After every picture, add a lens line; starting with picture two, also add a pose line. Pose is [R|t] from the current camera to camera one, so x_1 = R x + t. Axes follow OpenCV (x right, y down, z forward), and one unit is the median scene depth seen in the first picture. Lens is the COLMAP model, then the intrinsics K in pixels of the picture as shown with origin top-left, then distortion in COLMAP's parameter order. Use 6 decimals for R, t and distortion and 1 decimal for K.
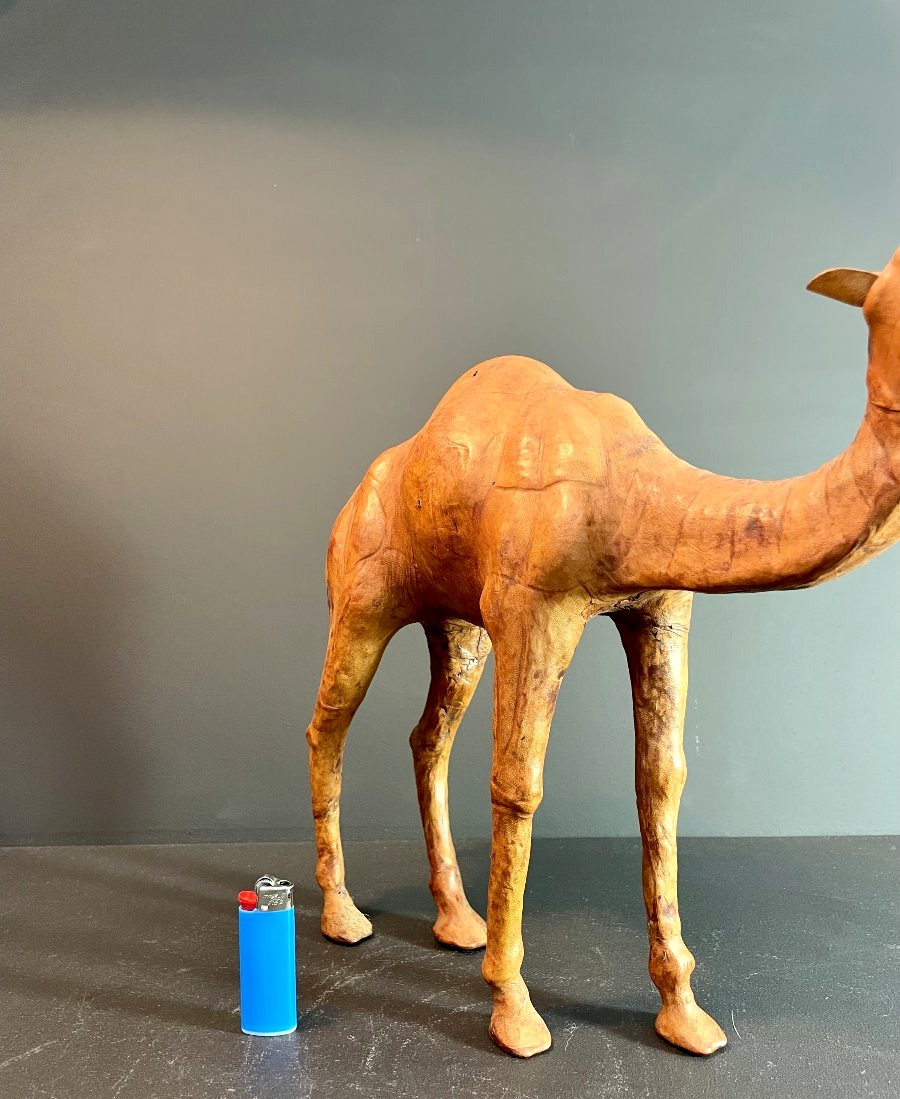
lens RADIAL K [[970.0, 0, 441.2], [0, 970.0, 570.9], [0, 0, 1]] dist [0.078913, -0.116333]
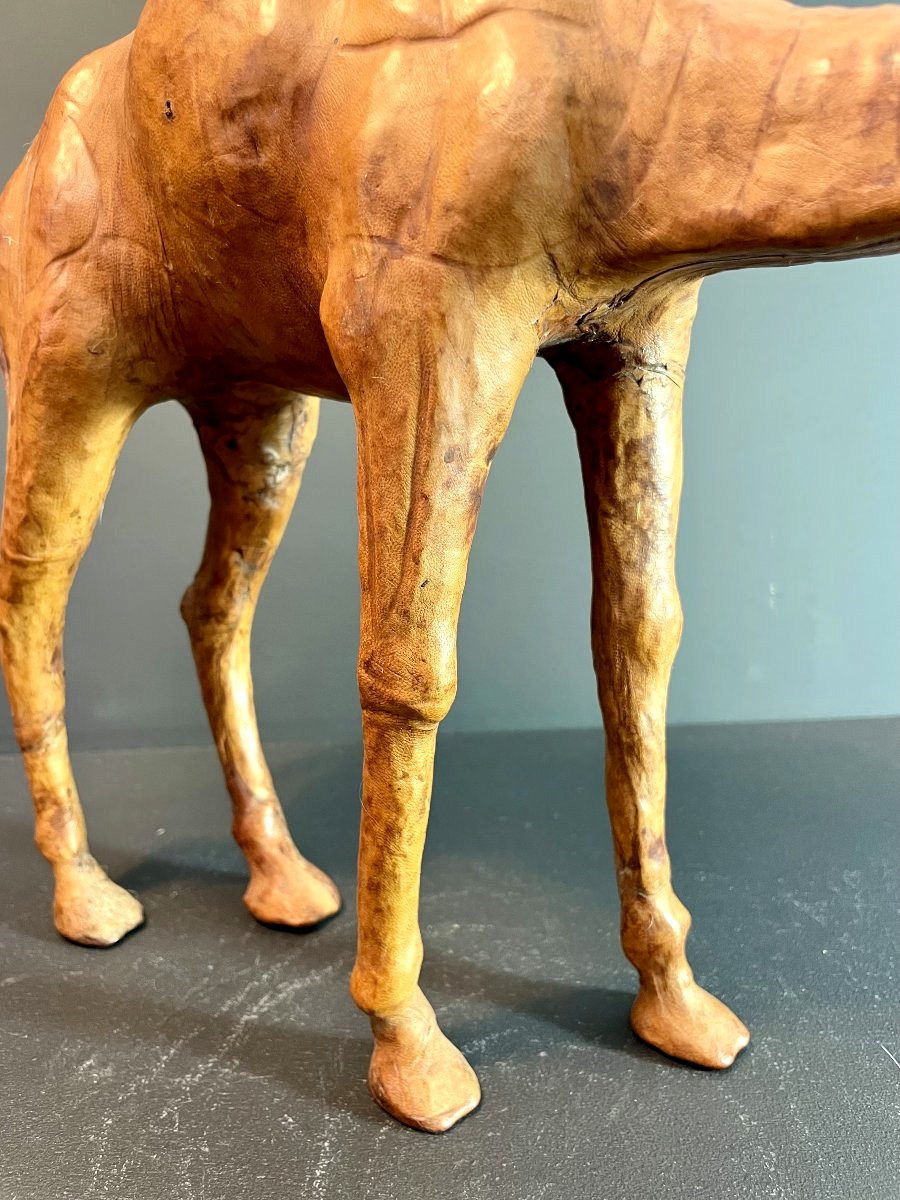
lens RADIAL K [[971.7, 0, 461.9], [0, 971.7, 618.0], [0, 0, 1]] dist [0.051367, -0.087994]
pose [[0.962617, -0.074740, 0.260351, -0.028754], [0.025492, 0.981910, 0.187624, 0.090619], [-0.269664, -0.173973, 0.947108, 0.485807]]
